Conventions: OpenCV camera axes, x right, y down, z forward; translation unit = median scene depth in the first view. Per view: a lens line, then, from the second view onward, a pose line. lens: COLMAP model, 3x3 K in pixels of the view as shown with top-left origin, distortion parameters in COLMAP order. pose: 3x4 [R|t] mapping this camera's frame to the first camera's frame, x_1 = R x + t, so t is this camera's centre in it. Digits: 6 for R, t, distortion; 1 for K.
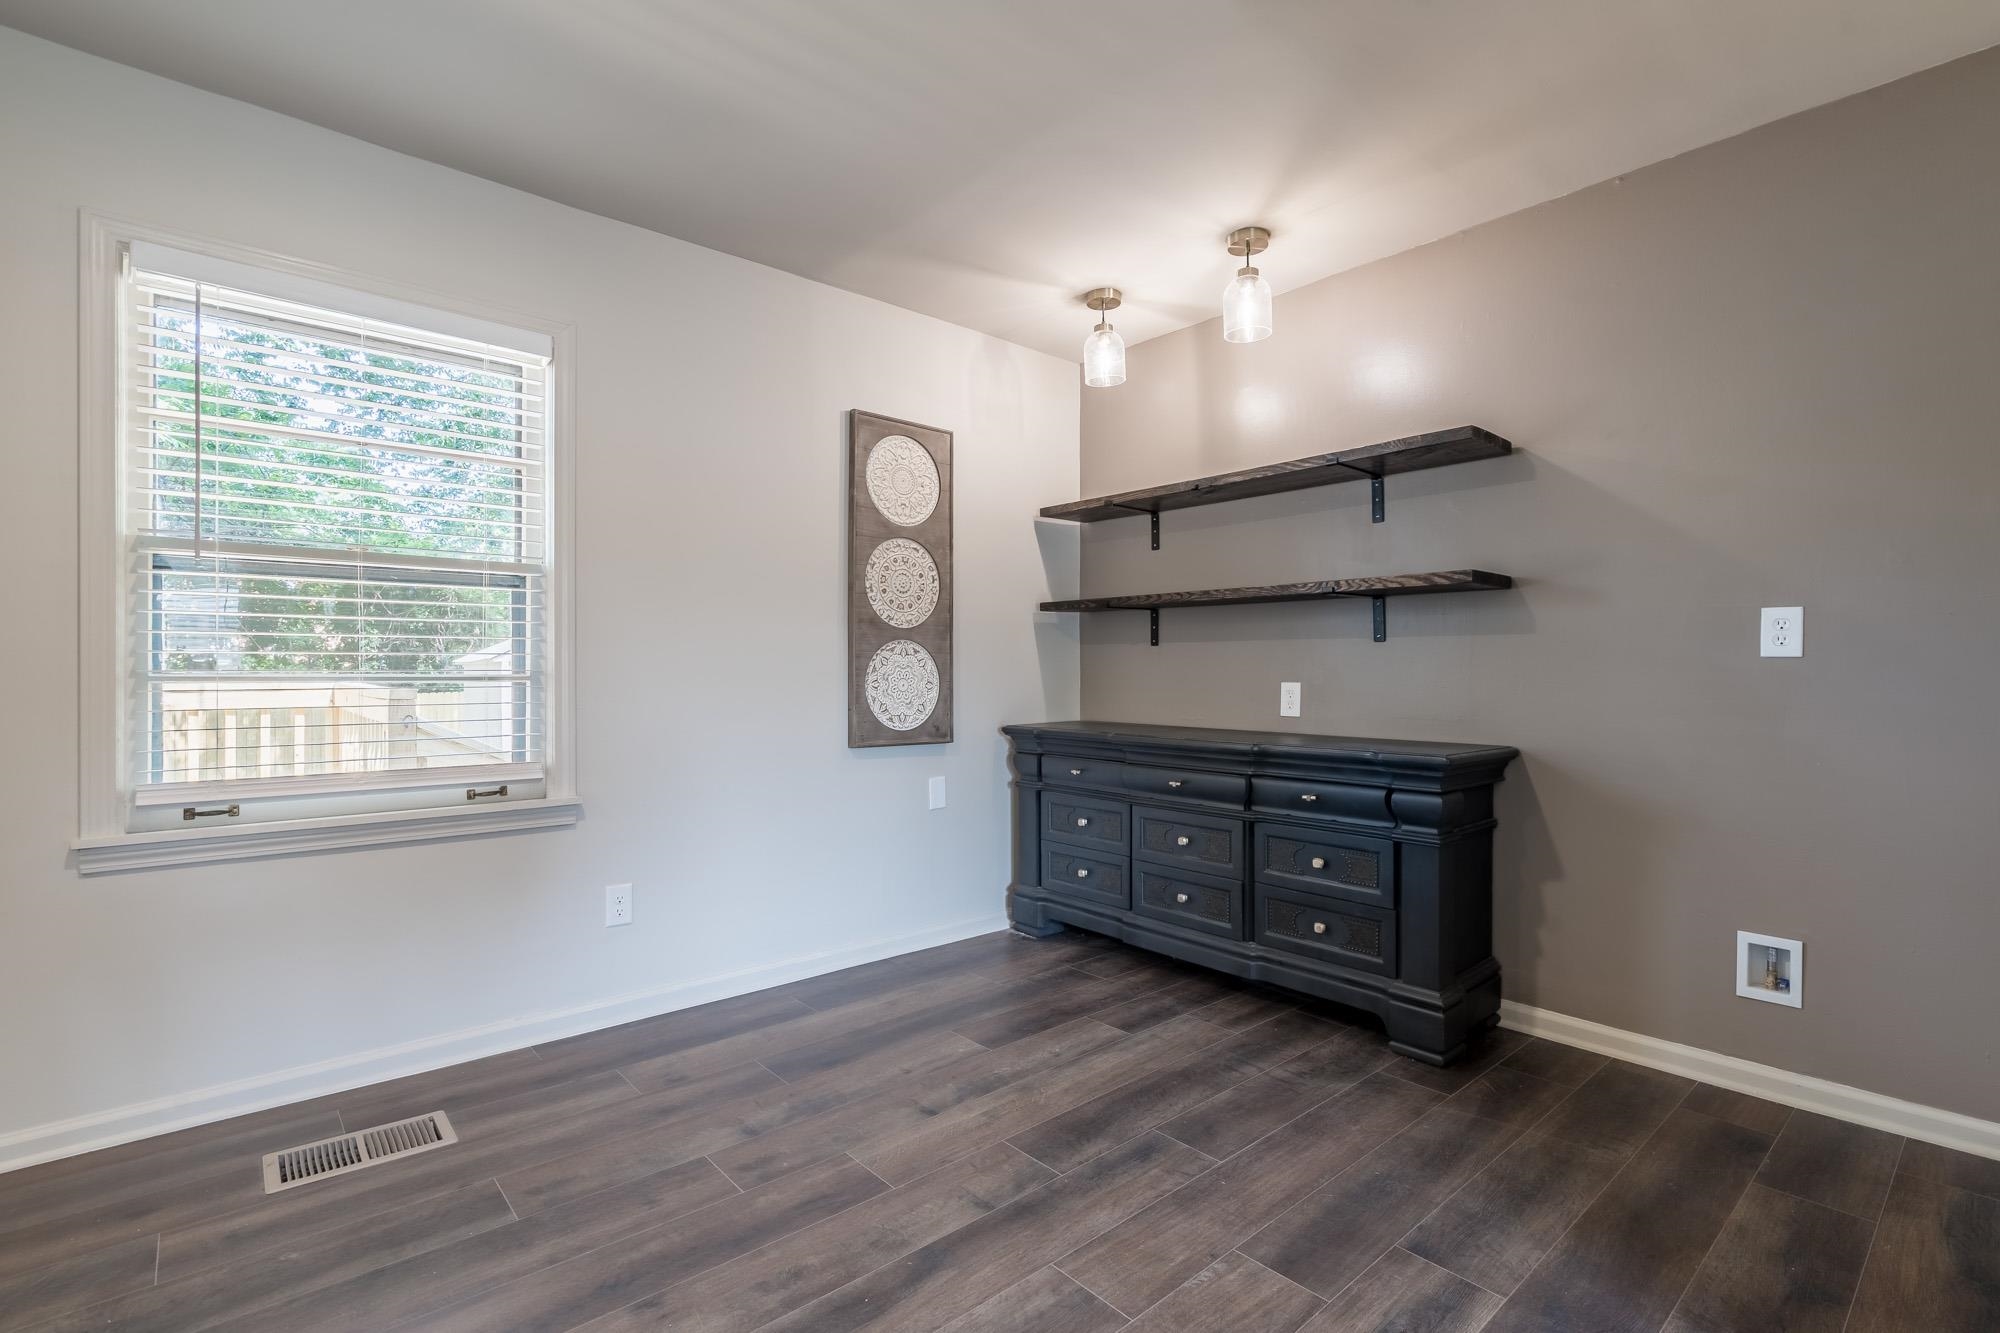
lens RADIAL K [[882.2, 0, 1005.1], [0, 882.2, 664.8], [0, 0, 1]] dist [-0.003449, 0.001530]
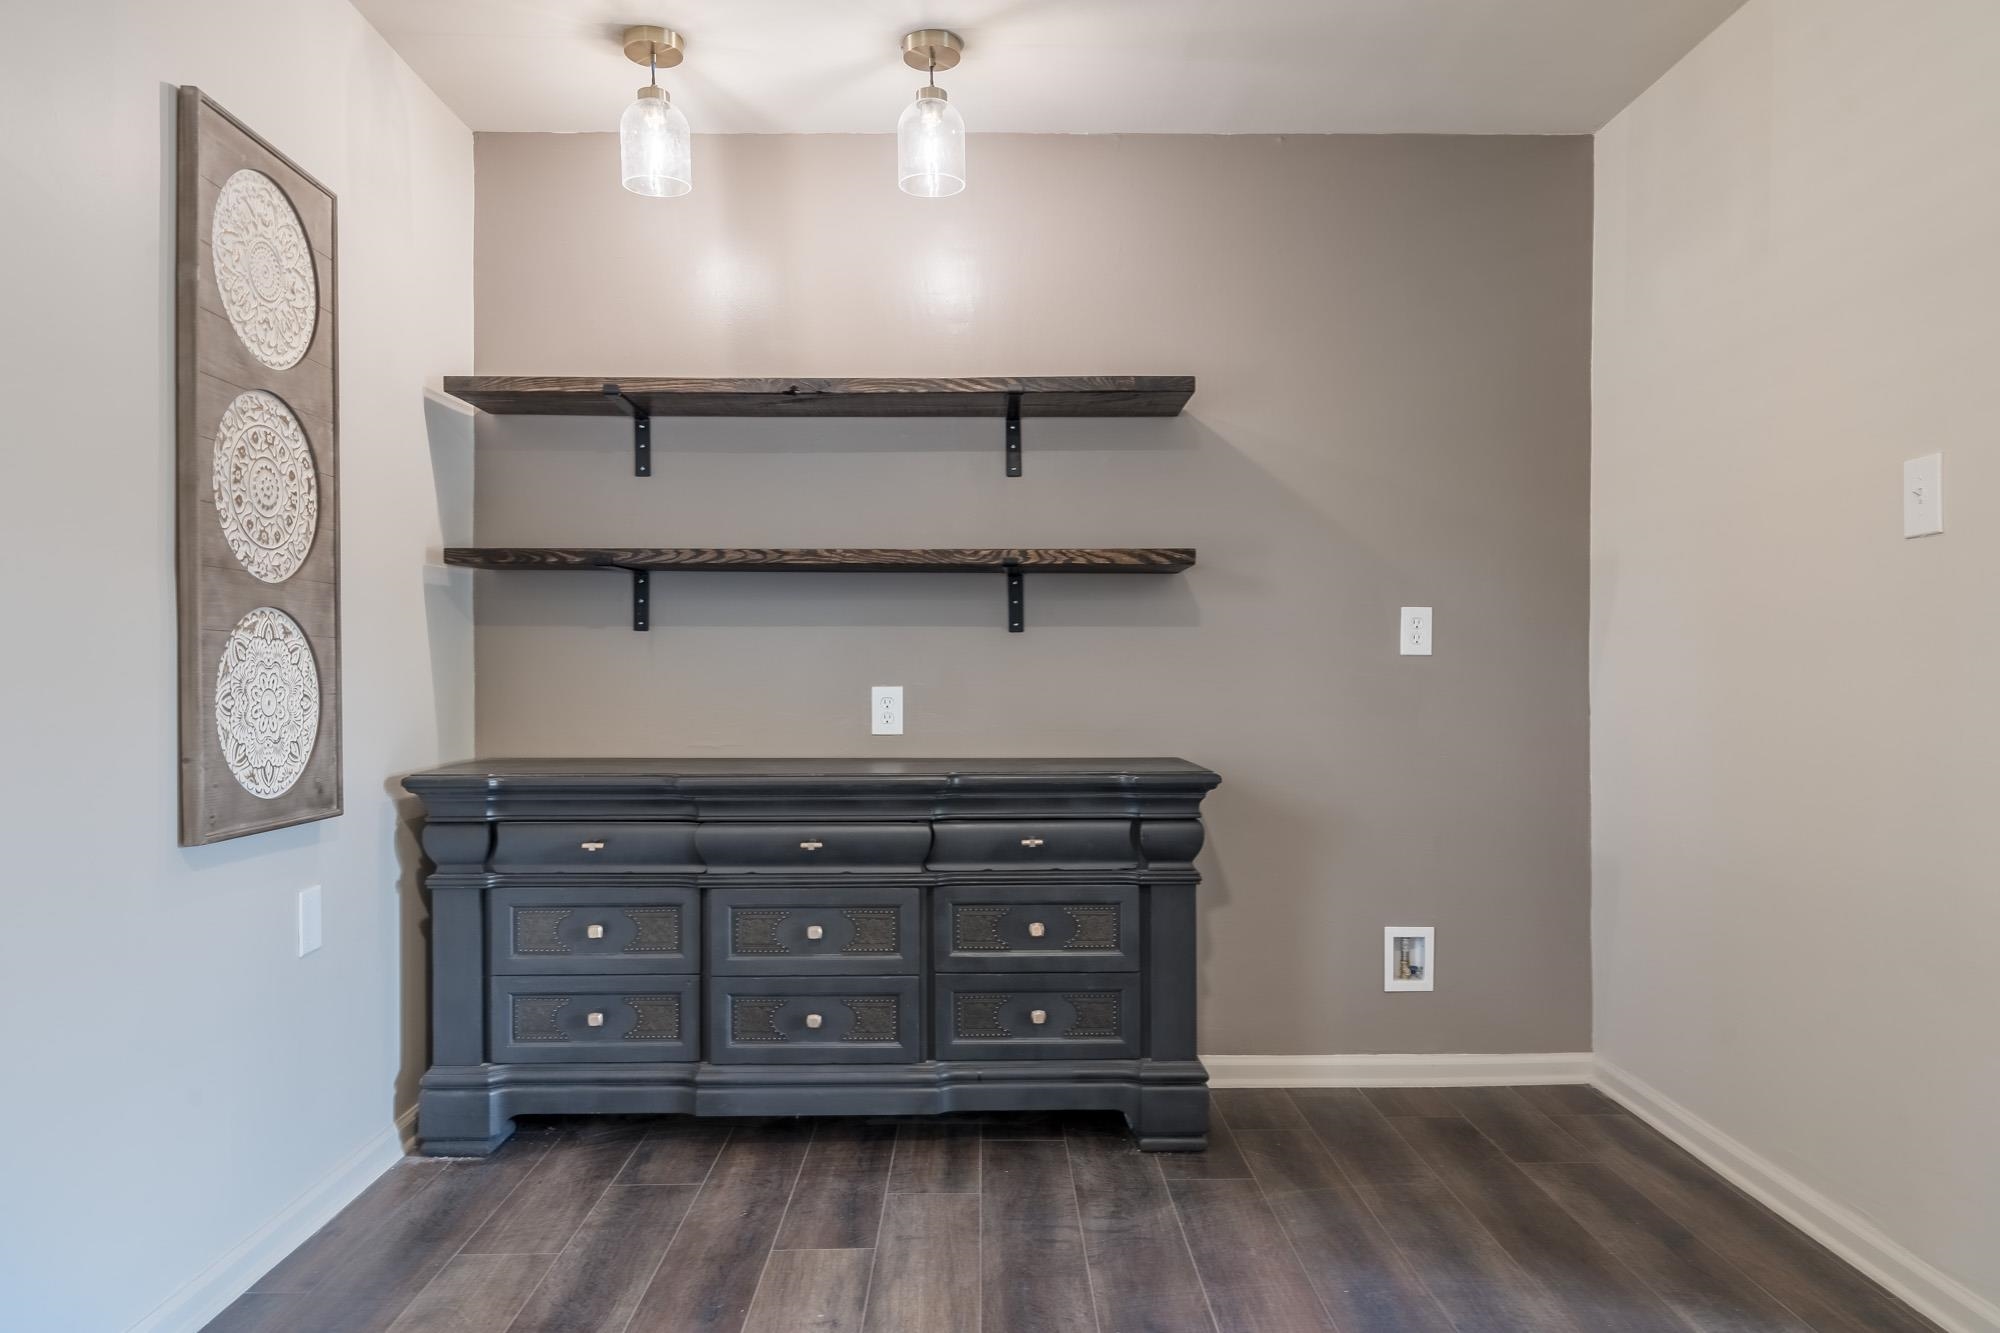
lens RADIAL K [[1229.0, 0, 998.3], [0, 1229.0, 665.3], [0, 0, 1]] dist [0.003633, 0.003279]
pose [[0.668846, 0.000087, 0.743401, -0.397012], [-0.001364, 0.999998, 0.001110, 0.001870], [-0.743400, -0.001756, 0.668845, 0.306087]]
